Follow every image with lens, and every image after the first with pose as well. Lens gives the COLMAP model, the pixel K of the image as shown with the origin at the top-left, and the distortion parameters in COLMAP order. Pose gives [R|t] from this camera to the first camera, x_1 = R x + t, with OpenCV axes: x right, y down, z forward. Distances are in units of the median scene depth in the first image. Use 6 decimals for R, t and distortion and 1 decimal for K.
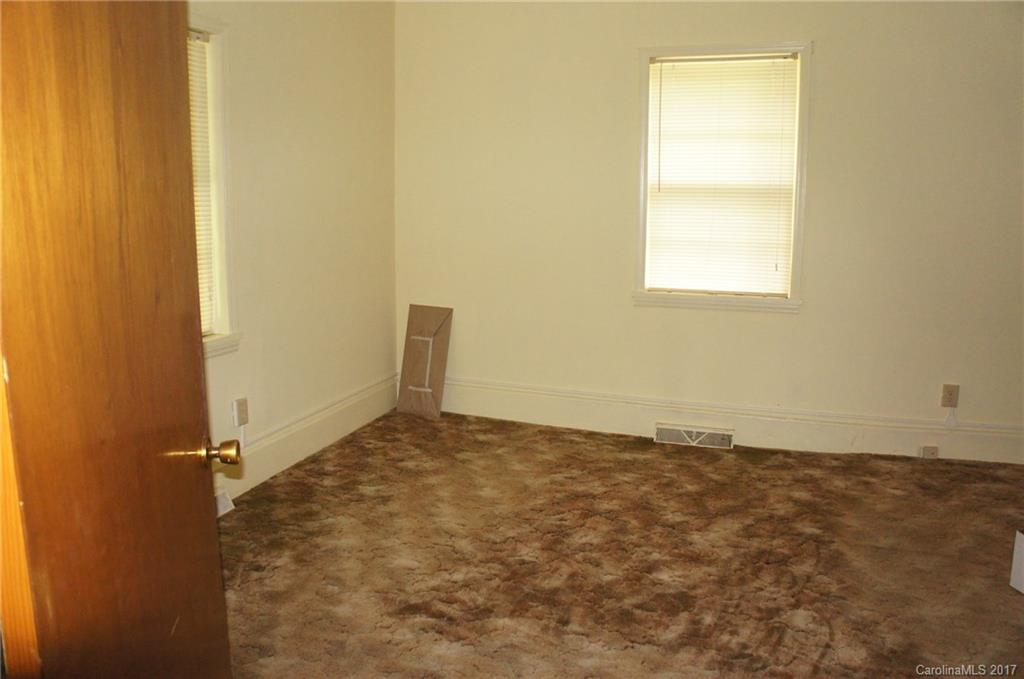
lens RADIAL K [[813.5, 0, 512.0], [0, 813.5, 339.5], [0, 0, 1]] dist [-0.188122, 0.160337]
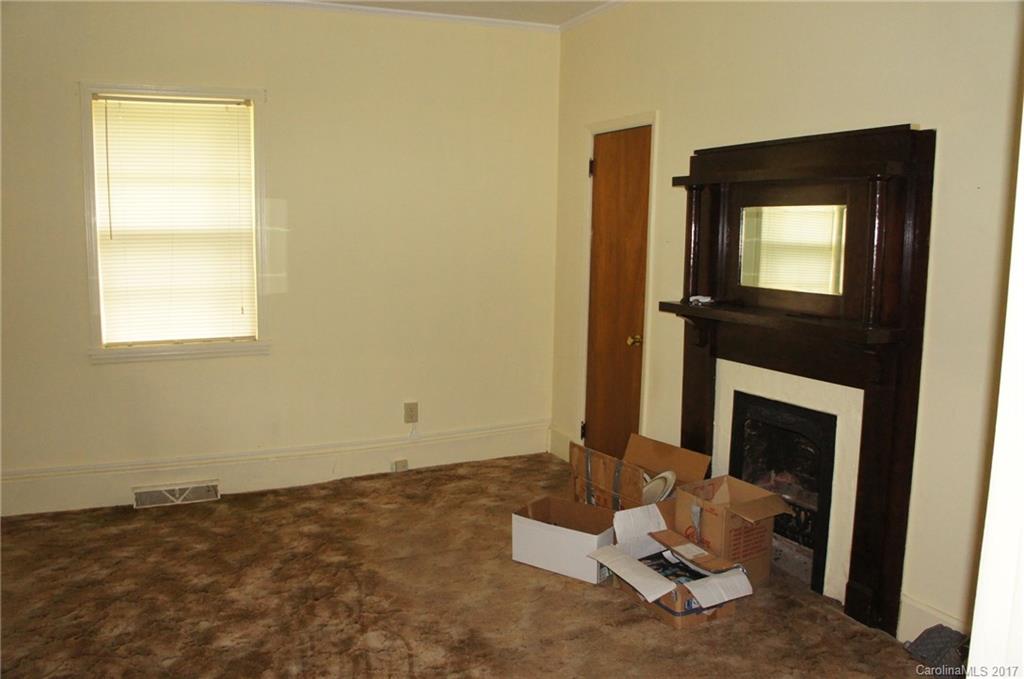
lens RADIAL K [[813.5, 0, 512.0], [0, 813.5, 339.5], [0, 0, 1]] dist [-0.188122, 0.160337]
pose [[0.716960, -0.087587, 0.691590, -0.145824], [0.121853, 0.992548, -0.000620, -0.015107], [-0.686382, 0.084717, 0.722290, 0.053569]]
